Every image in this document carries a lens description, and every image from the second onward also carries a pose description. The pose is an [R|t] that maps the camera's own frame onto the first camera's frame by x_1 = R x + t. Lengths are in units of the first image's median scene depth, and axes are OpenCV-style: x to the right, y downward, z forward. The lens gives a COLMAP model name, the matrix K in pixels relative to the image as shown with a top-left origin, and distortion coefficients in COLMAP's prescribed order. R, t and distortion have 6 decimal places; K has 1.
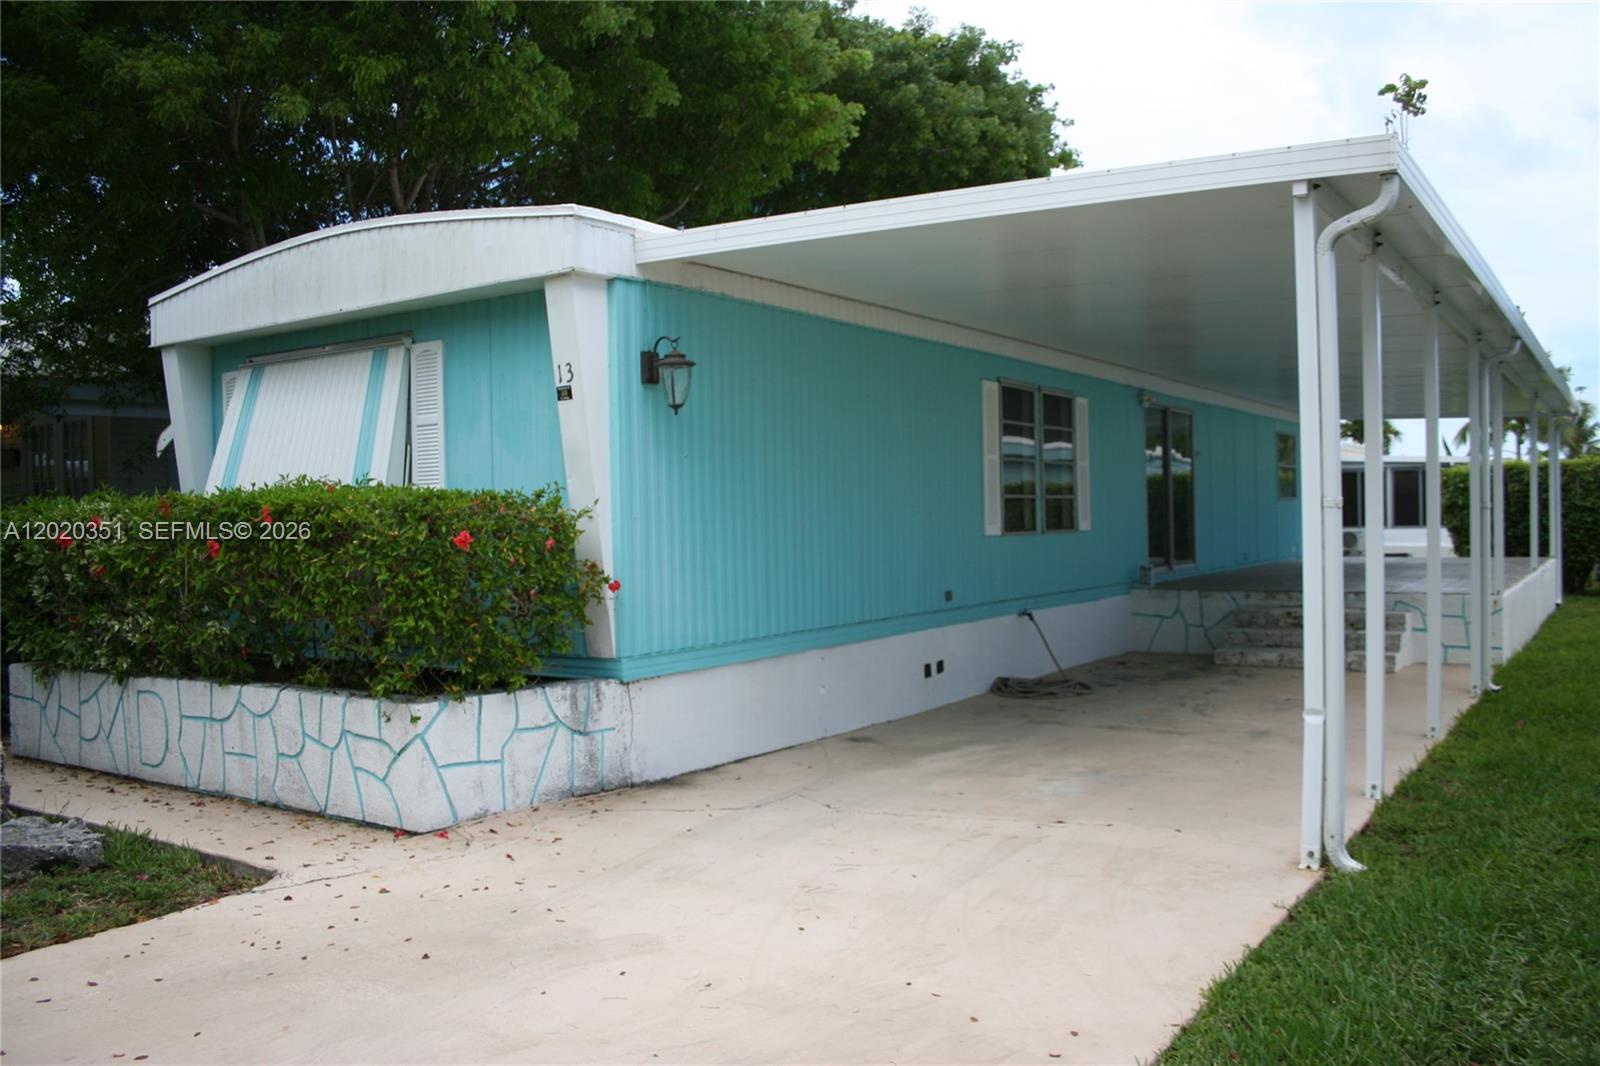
lens RADIAL K [[1305.7, 0, 800.3], [0, 1305.7, 540.4], [0, 0, 1]] dist [-0.119495, 0.074876]
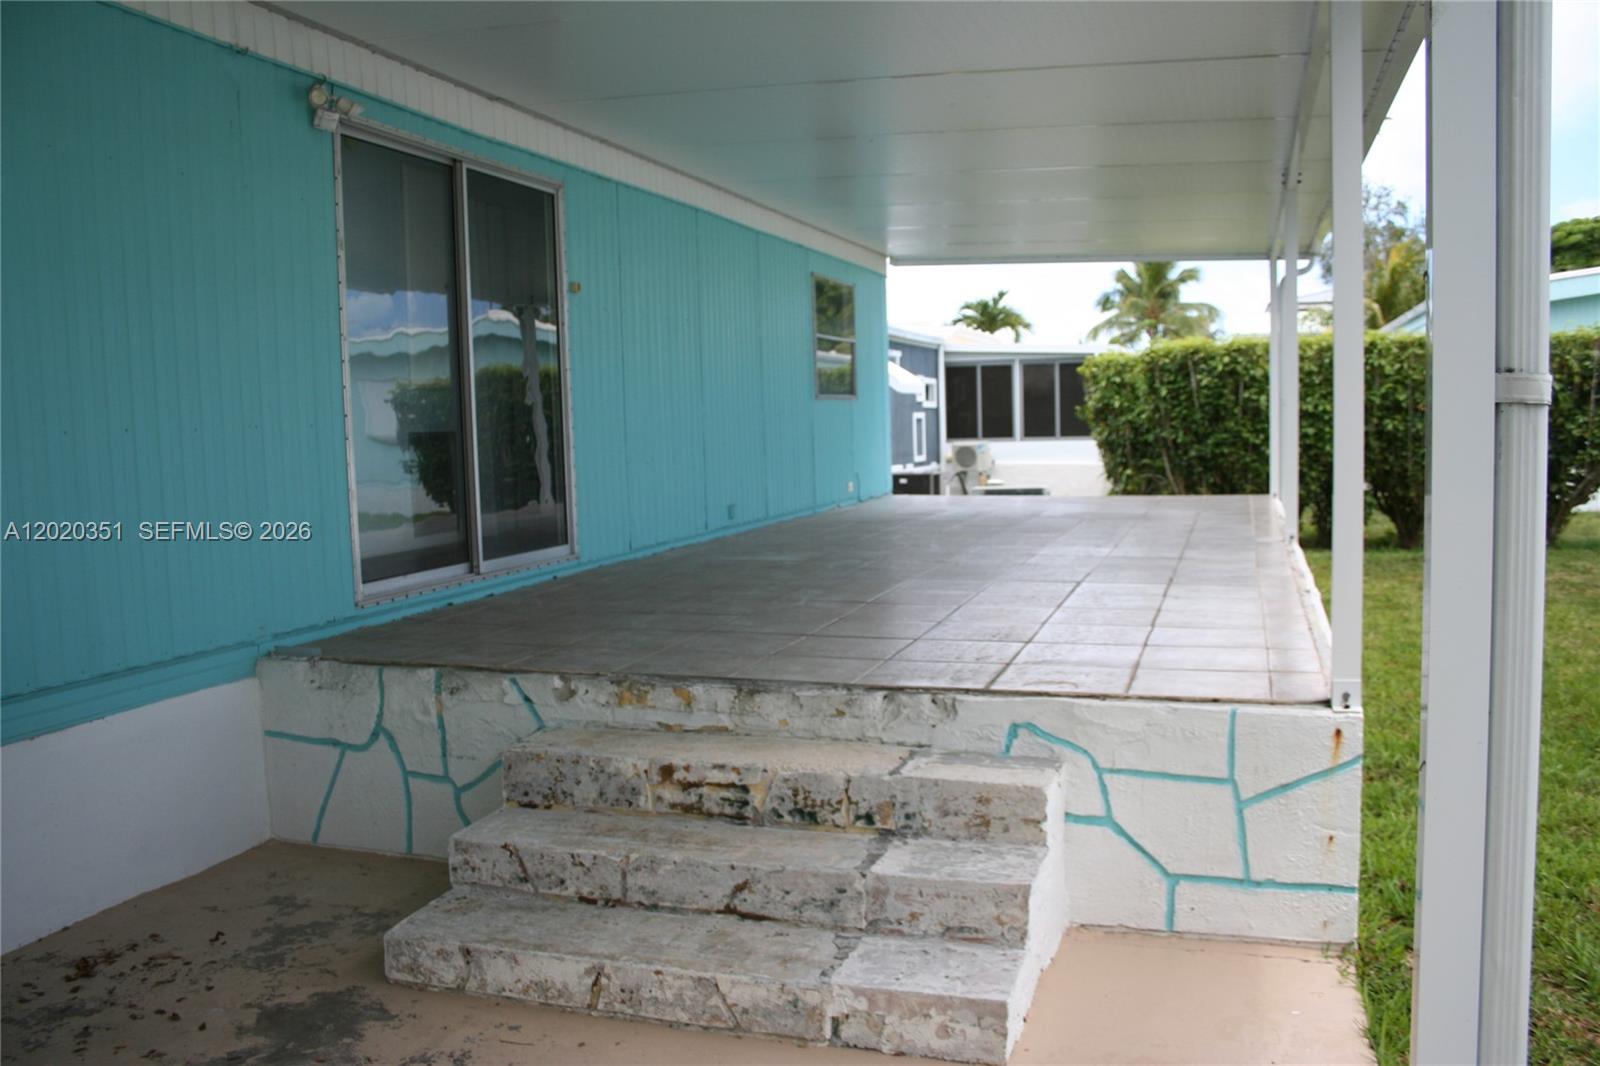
lens RADIAL K [[1305.7, 0, 804.1], [0, 1305.7, 531.0], [0, 0, 1]] dist [-0.119495, 0.074876]
pose [[0.964633, -0.029133, 0.261981, 0.322523], [0.013148, 0.997954, 0.062563, -0.015502], [-0.263268, -0.056906, 0.963043, 0.683507]]
